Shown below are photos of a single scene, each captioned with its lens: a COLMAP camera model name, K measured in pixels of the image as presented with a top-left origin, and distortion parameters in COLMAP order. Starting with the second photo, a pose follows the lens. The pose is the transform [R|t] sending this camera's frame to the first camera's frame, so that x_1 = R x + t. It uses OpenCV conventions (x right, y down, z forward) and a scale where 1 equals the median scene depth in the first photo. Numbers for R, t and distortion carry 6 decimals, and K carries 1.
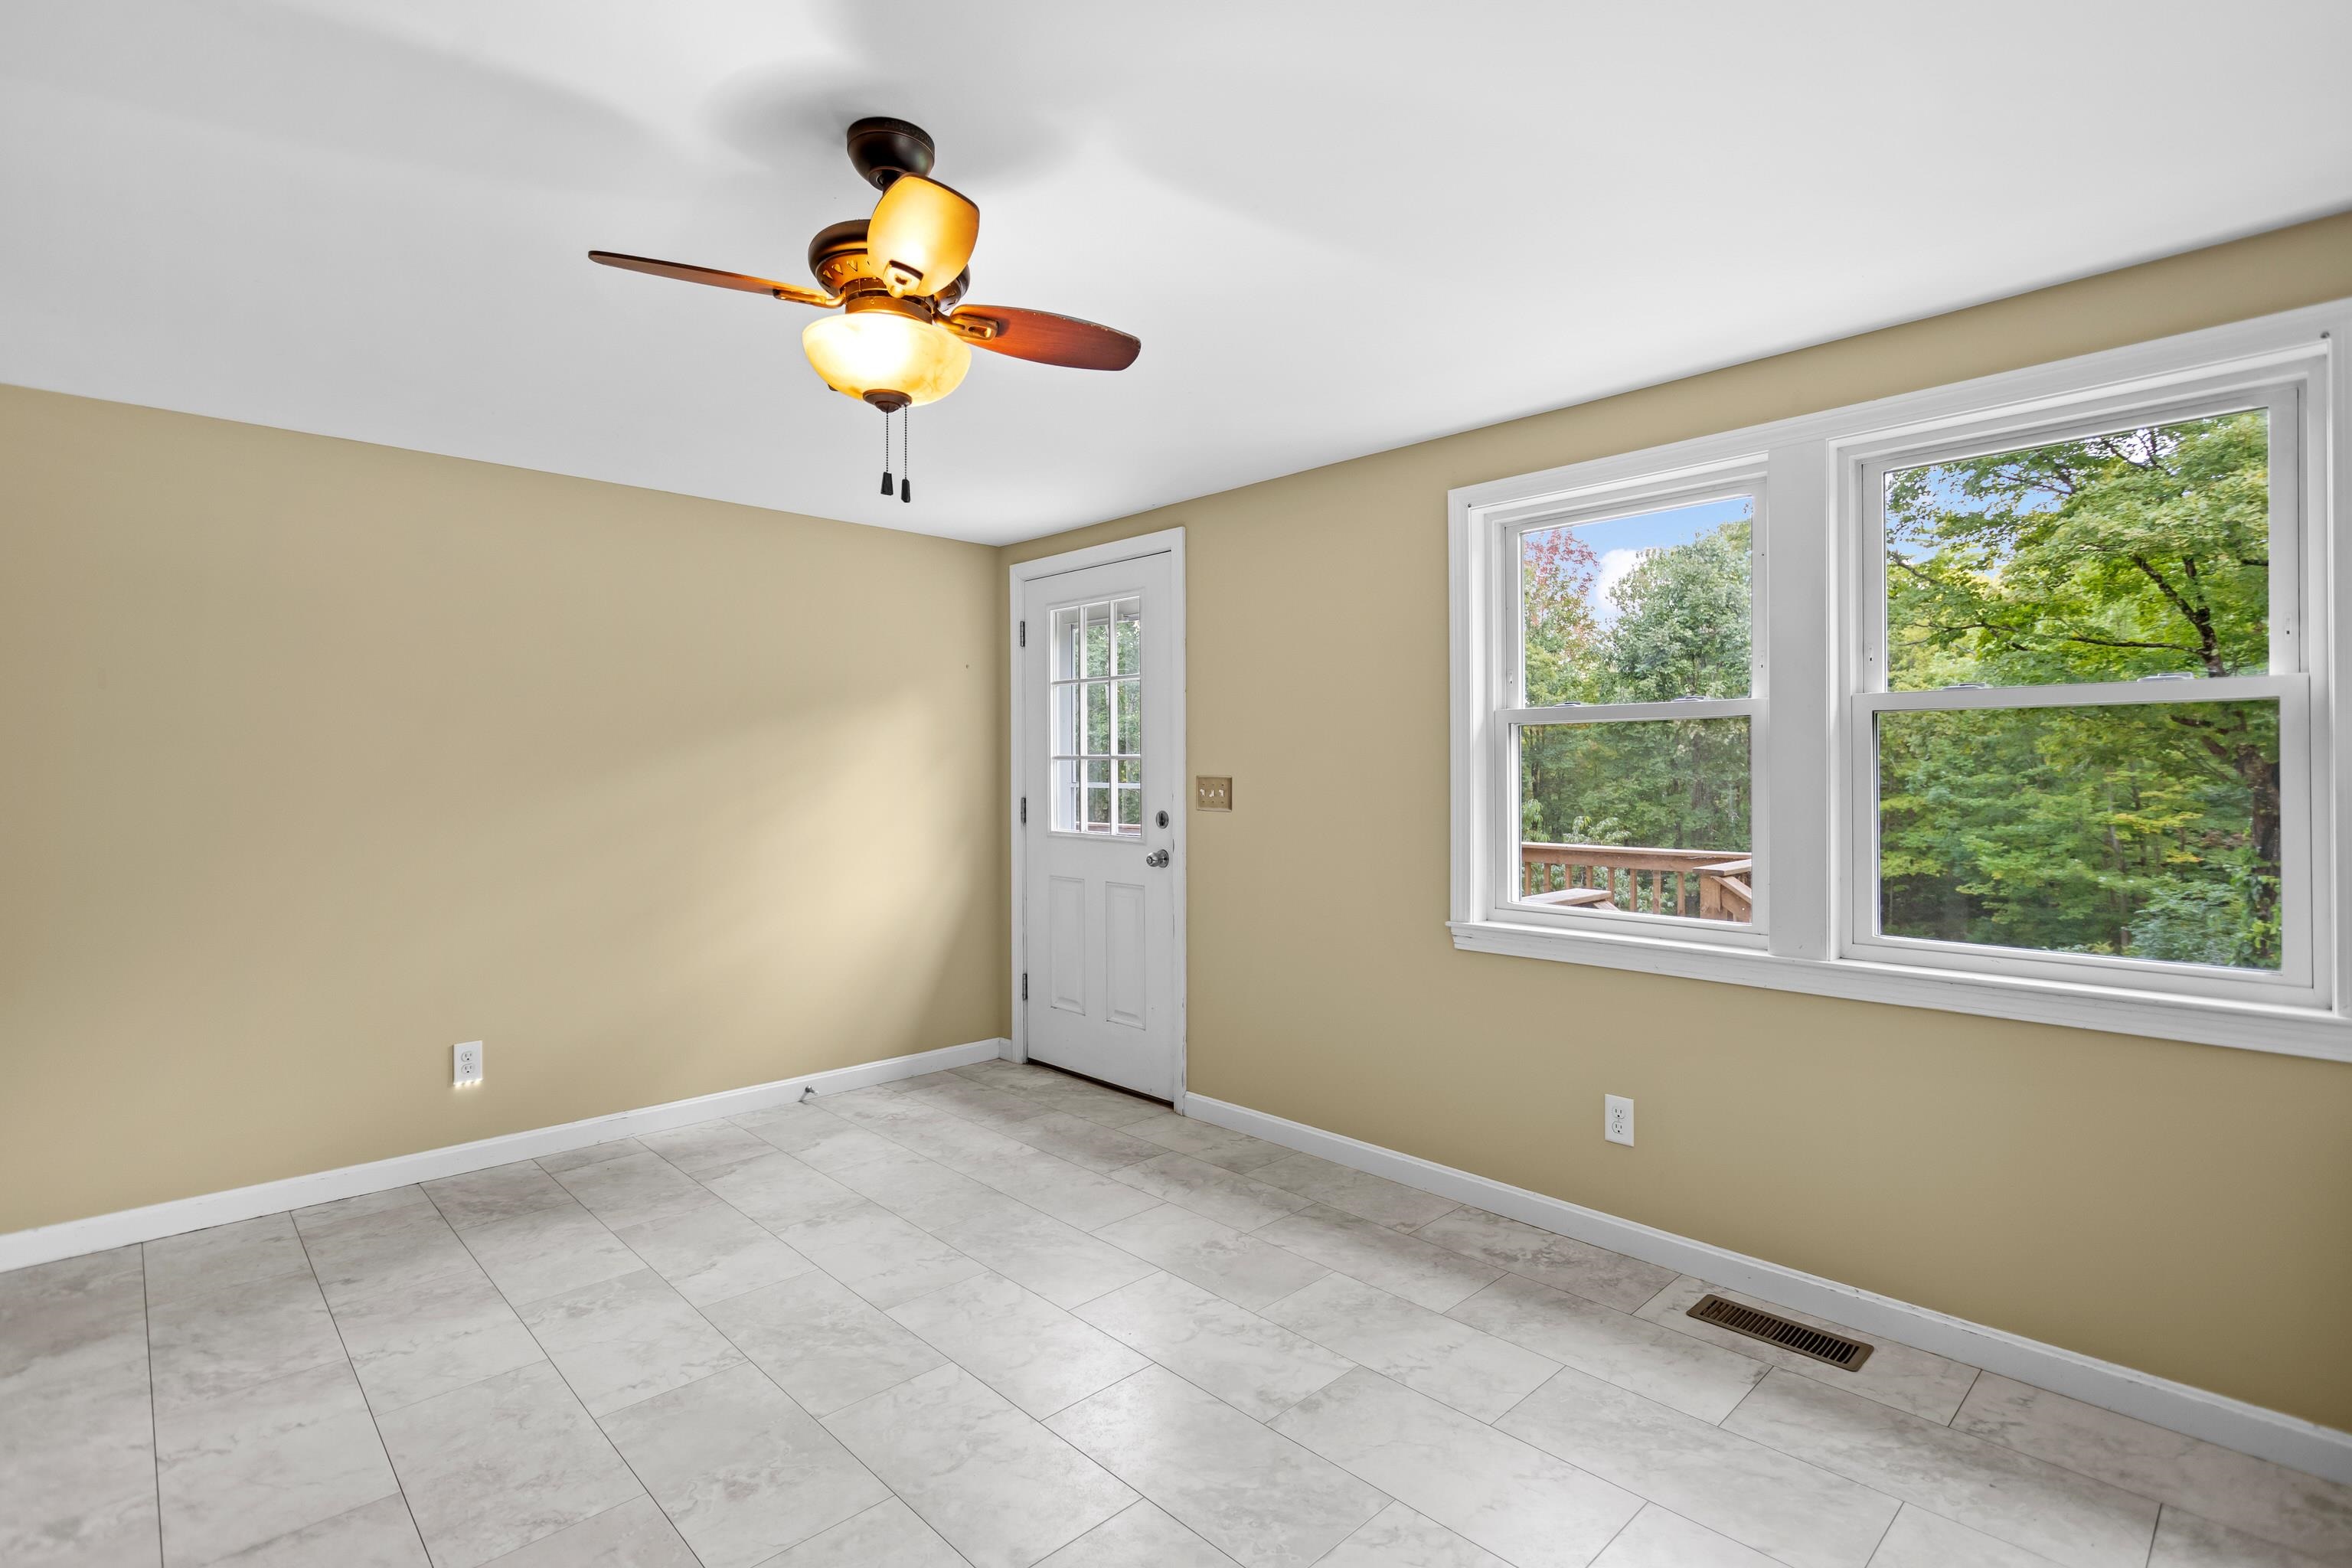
lens RADIAL K [[1115.1, 0, 1190.4], [0, 1115.1, 770.4], [0, 0, 1]] dist [0.001798, 0.000664]
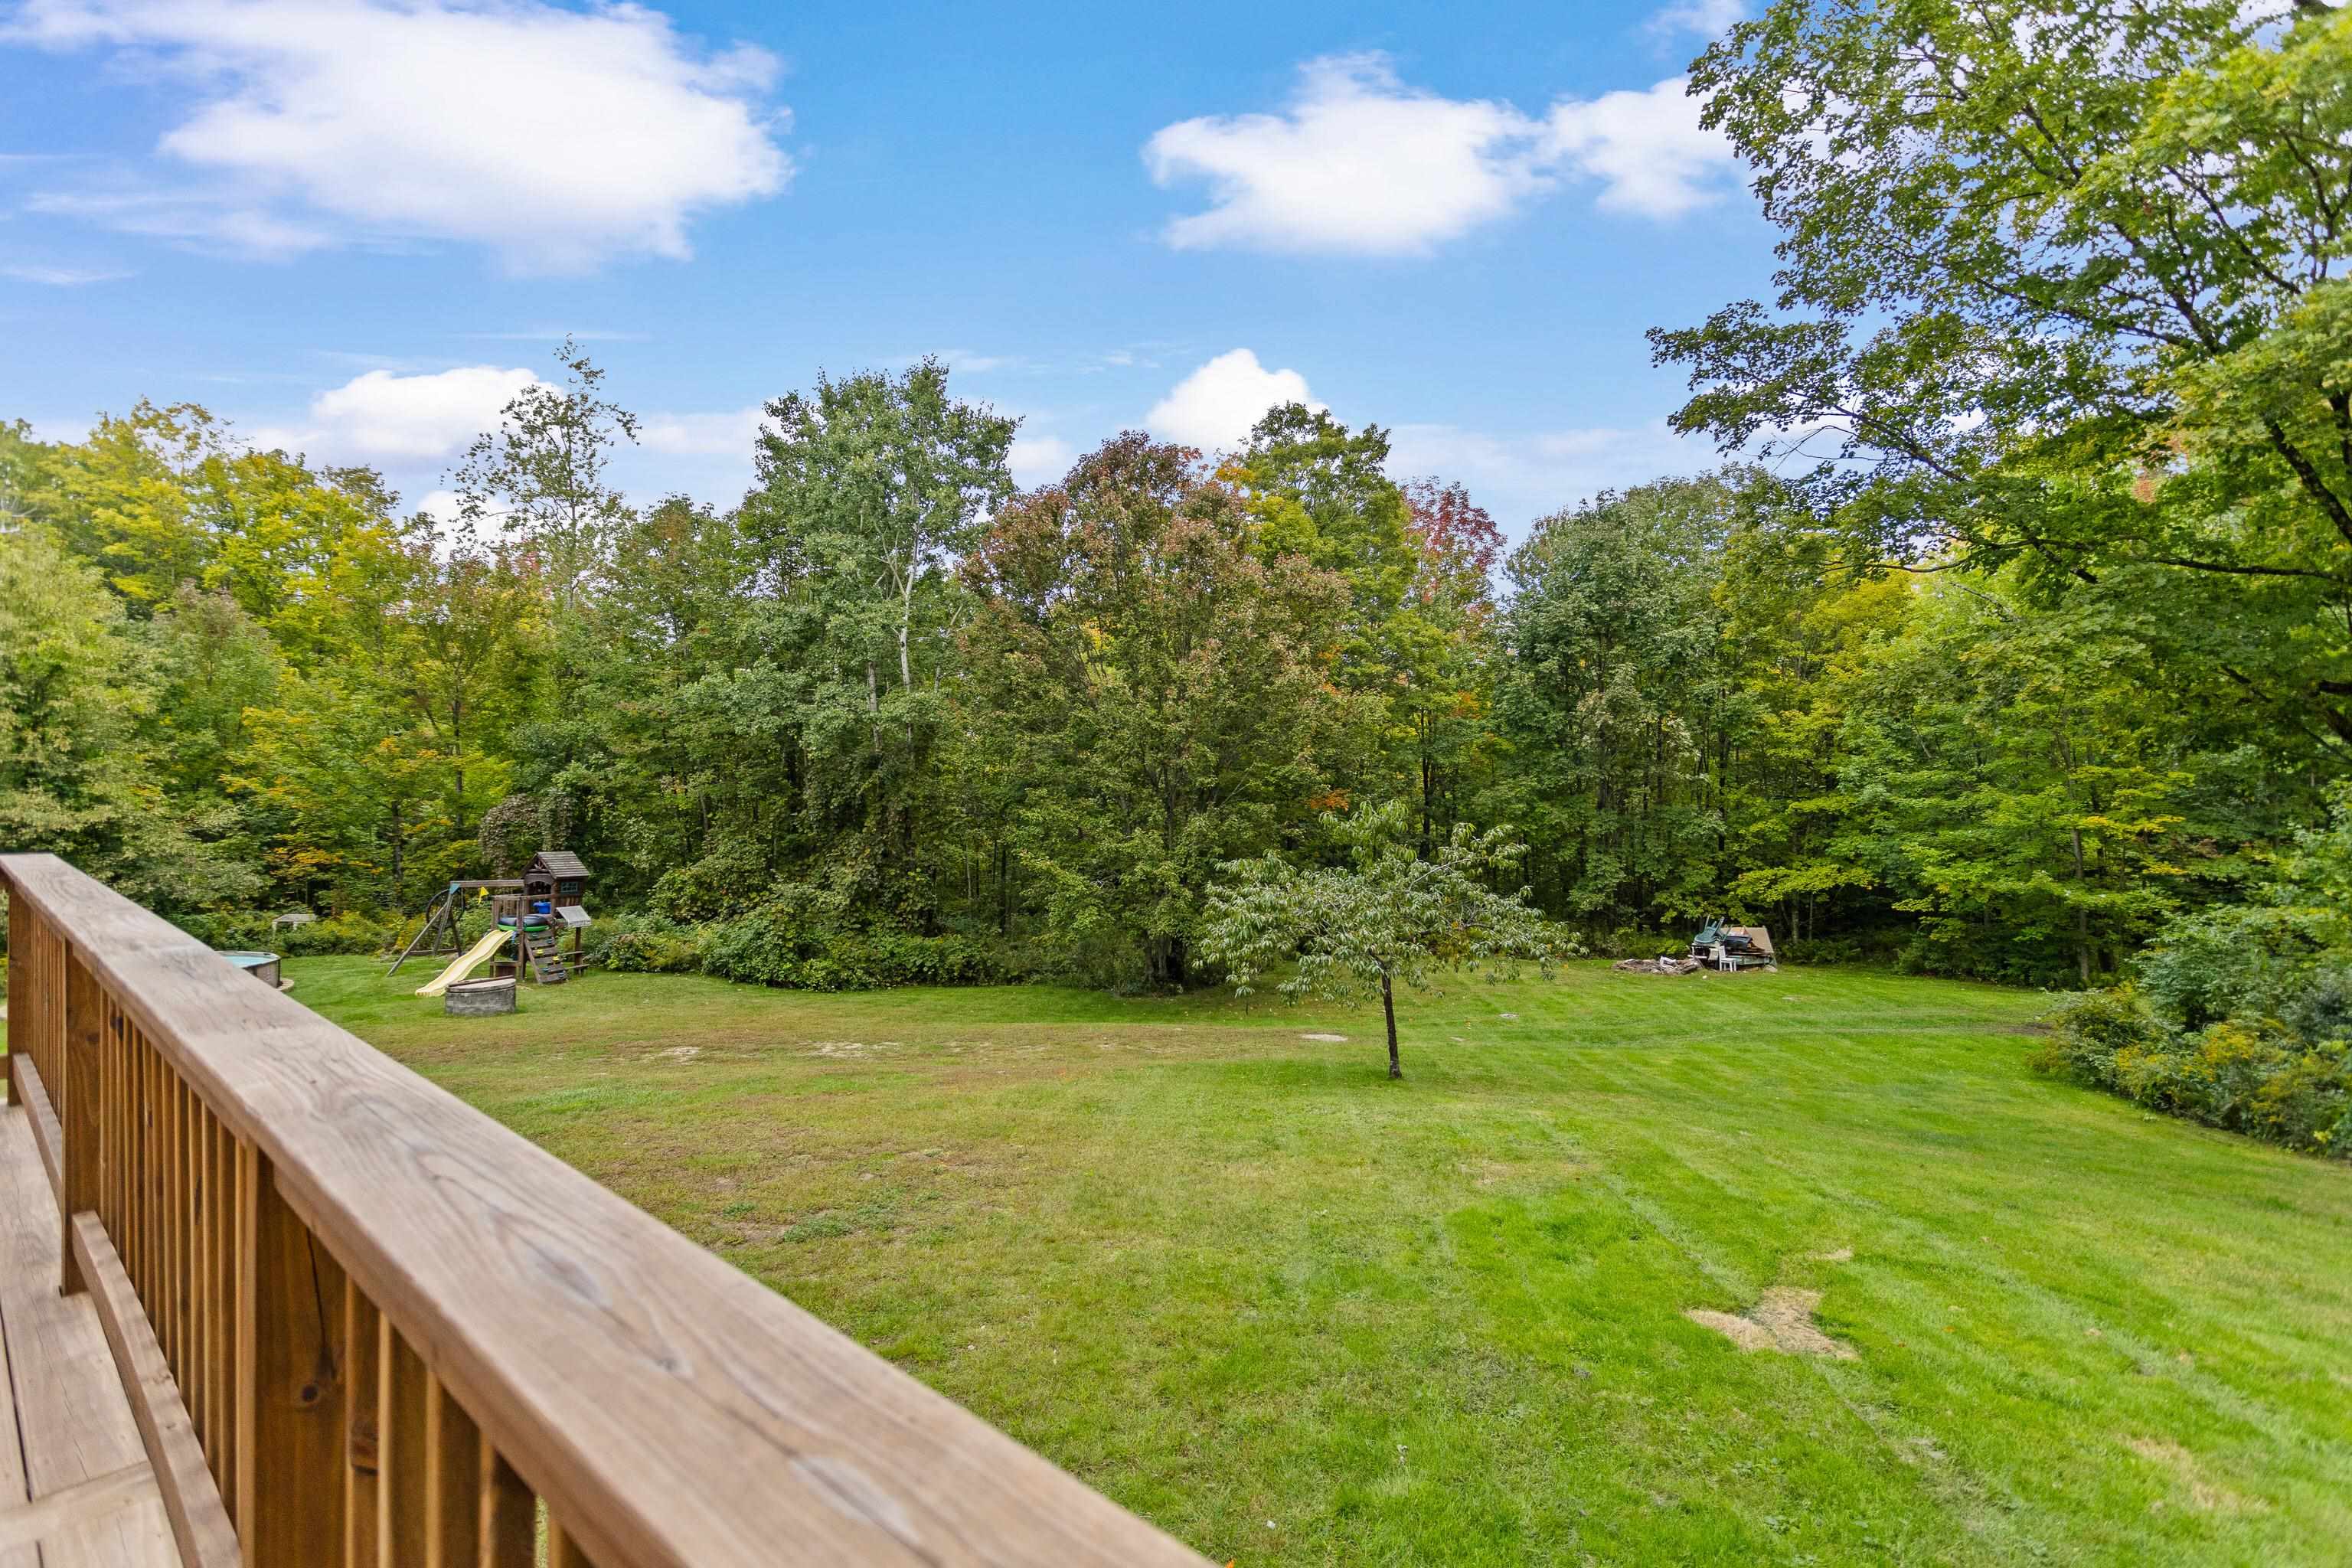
lens RADIAL K [[1115.1, 0, 1195.5], [0, 1115.1, 786.8], [0, 0, 1]] dist [0.001798, 0.000664]
pose [[0.996343, 0.001203, 0.085438, 0.538518], [-0.002537, 0.999877, 0.015509, 0.030294], [-0.085408, -0.015669, 0.996223, 1.369419]]
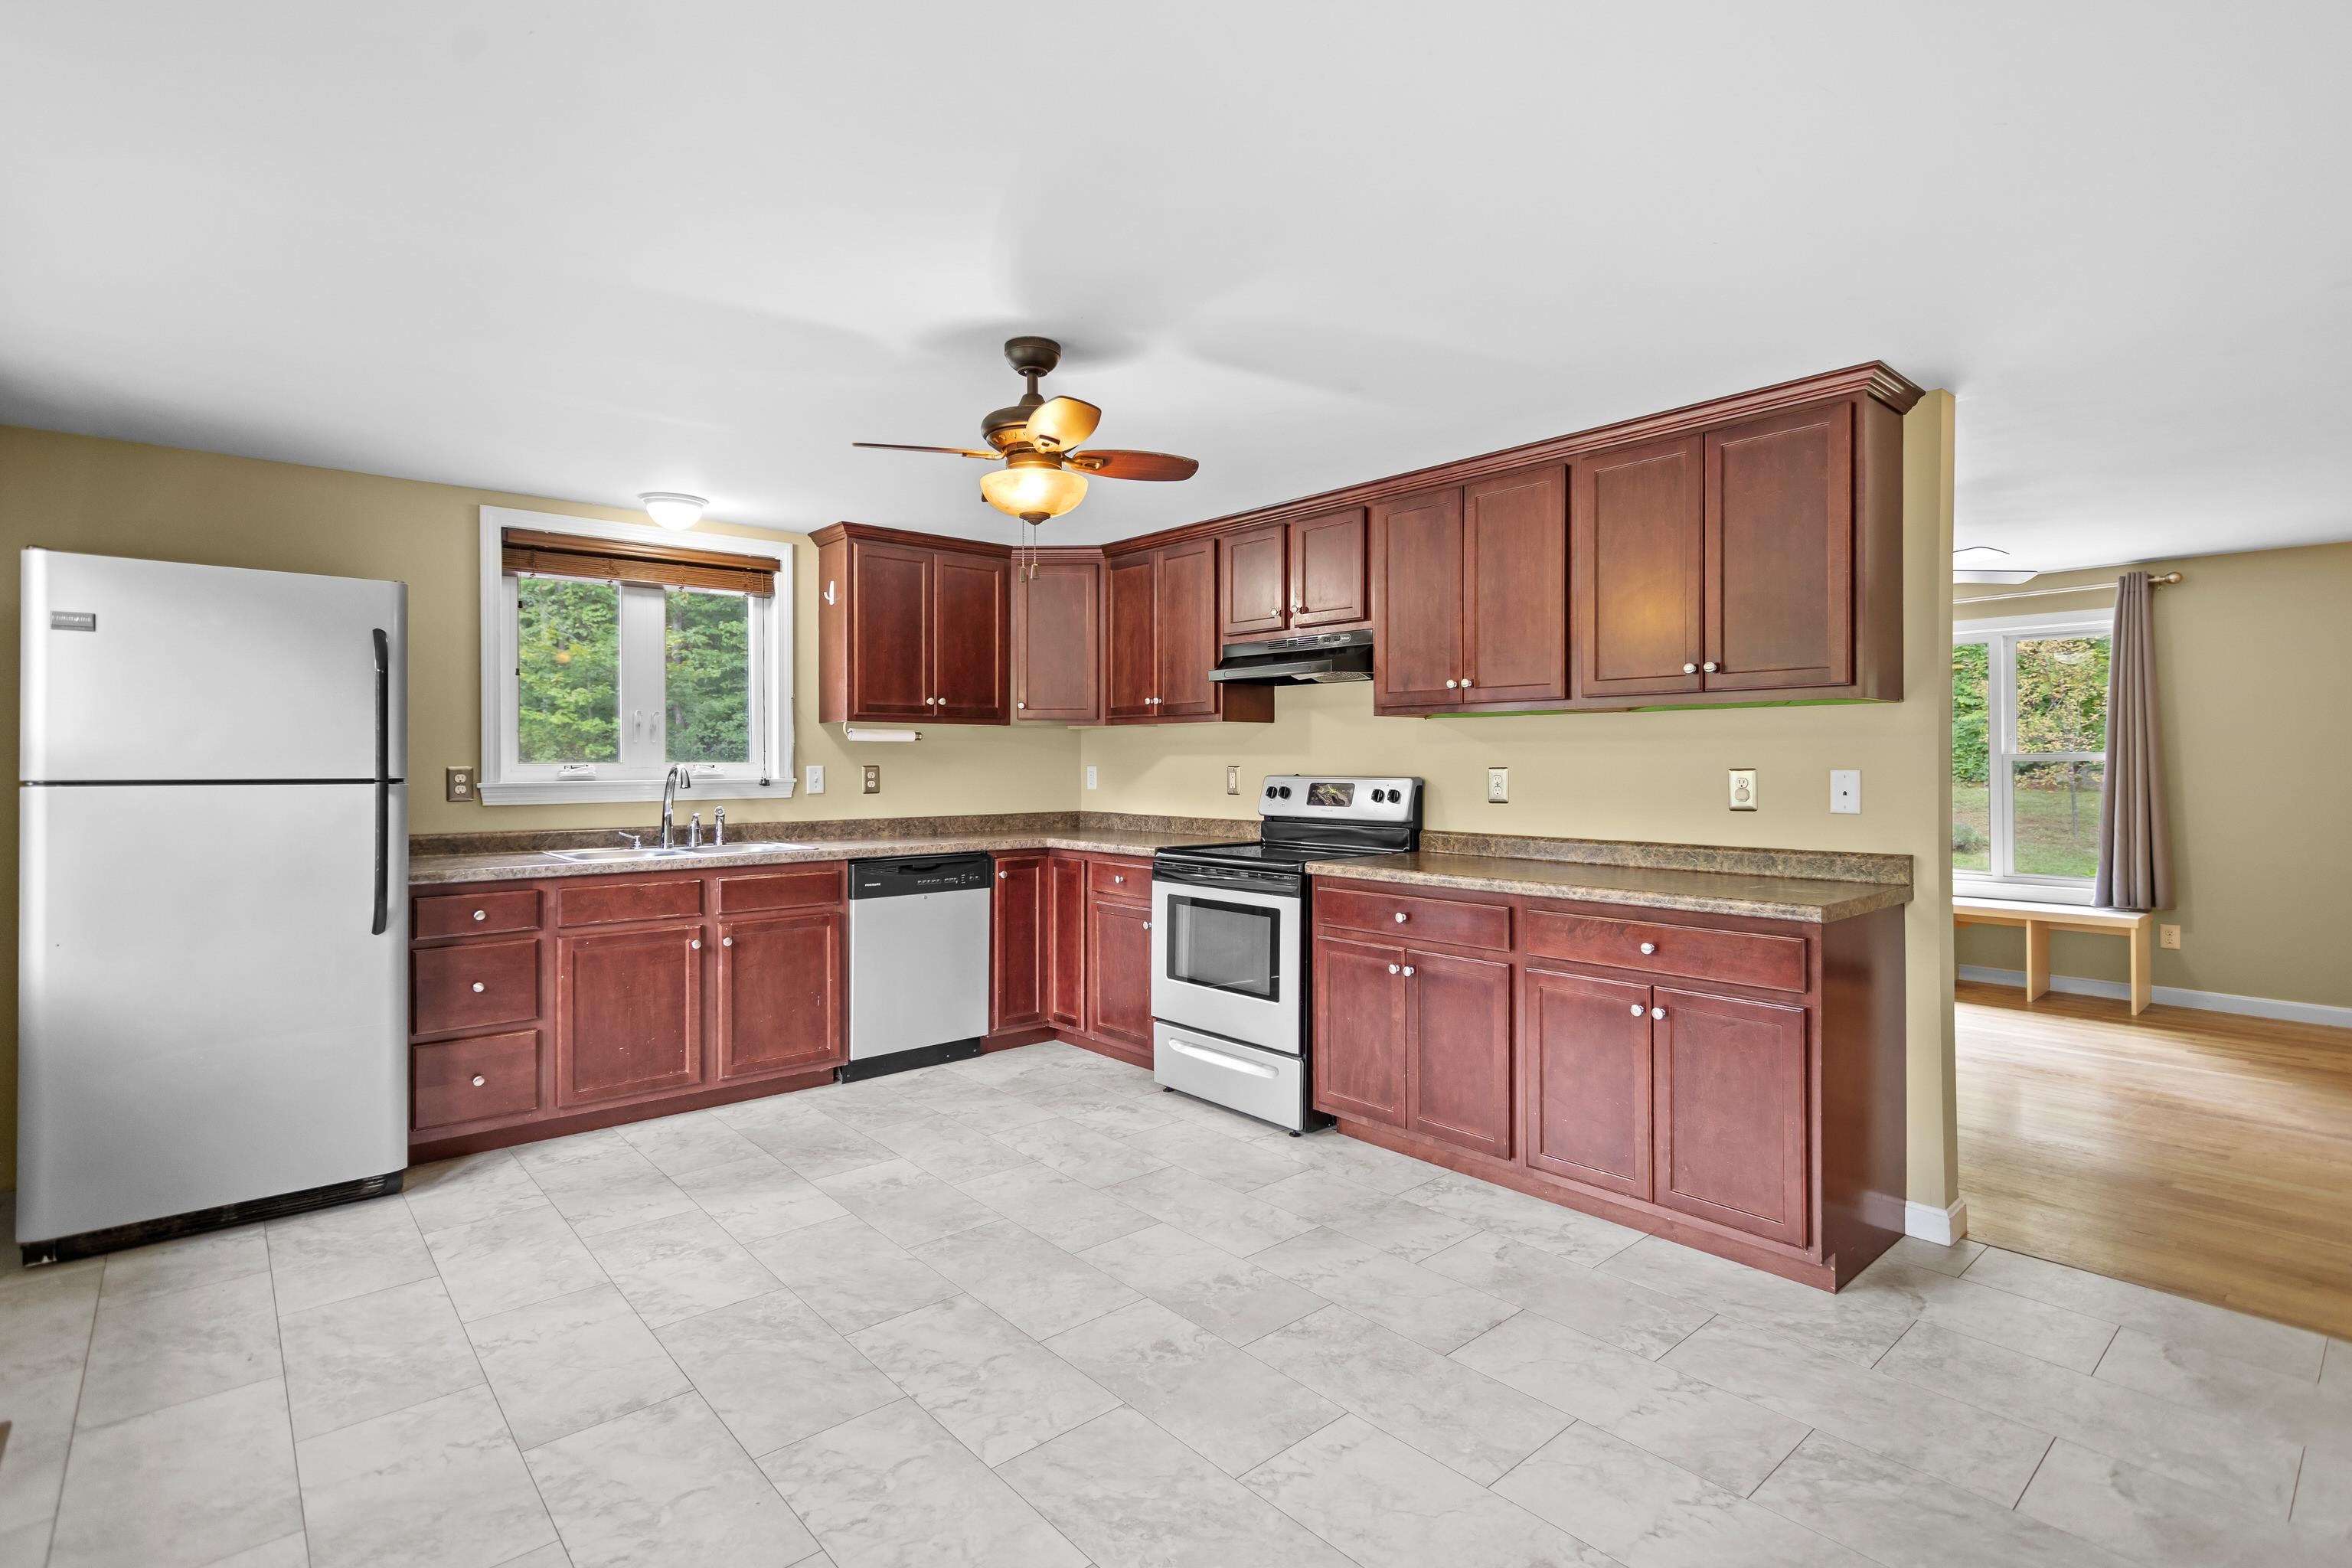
lens RADIAL K [[1115.1, 0, 1192.3], [0, 1115.1, 765.1], [0, 0, 1]] dist [0.001798, 0.000664]
pose [[-0.999066, 0.001315, 0.043201, -0.211069], [0.001406, 0.999997, 0.002062, 0.001534], [-0.043199, 0.002120, -0.999064, 0.961990]]
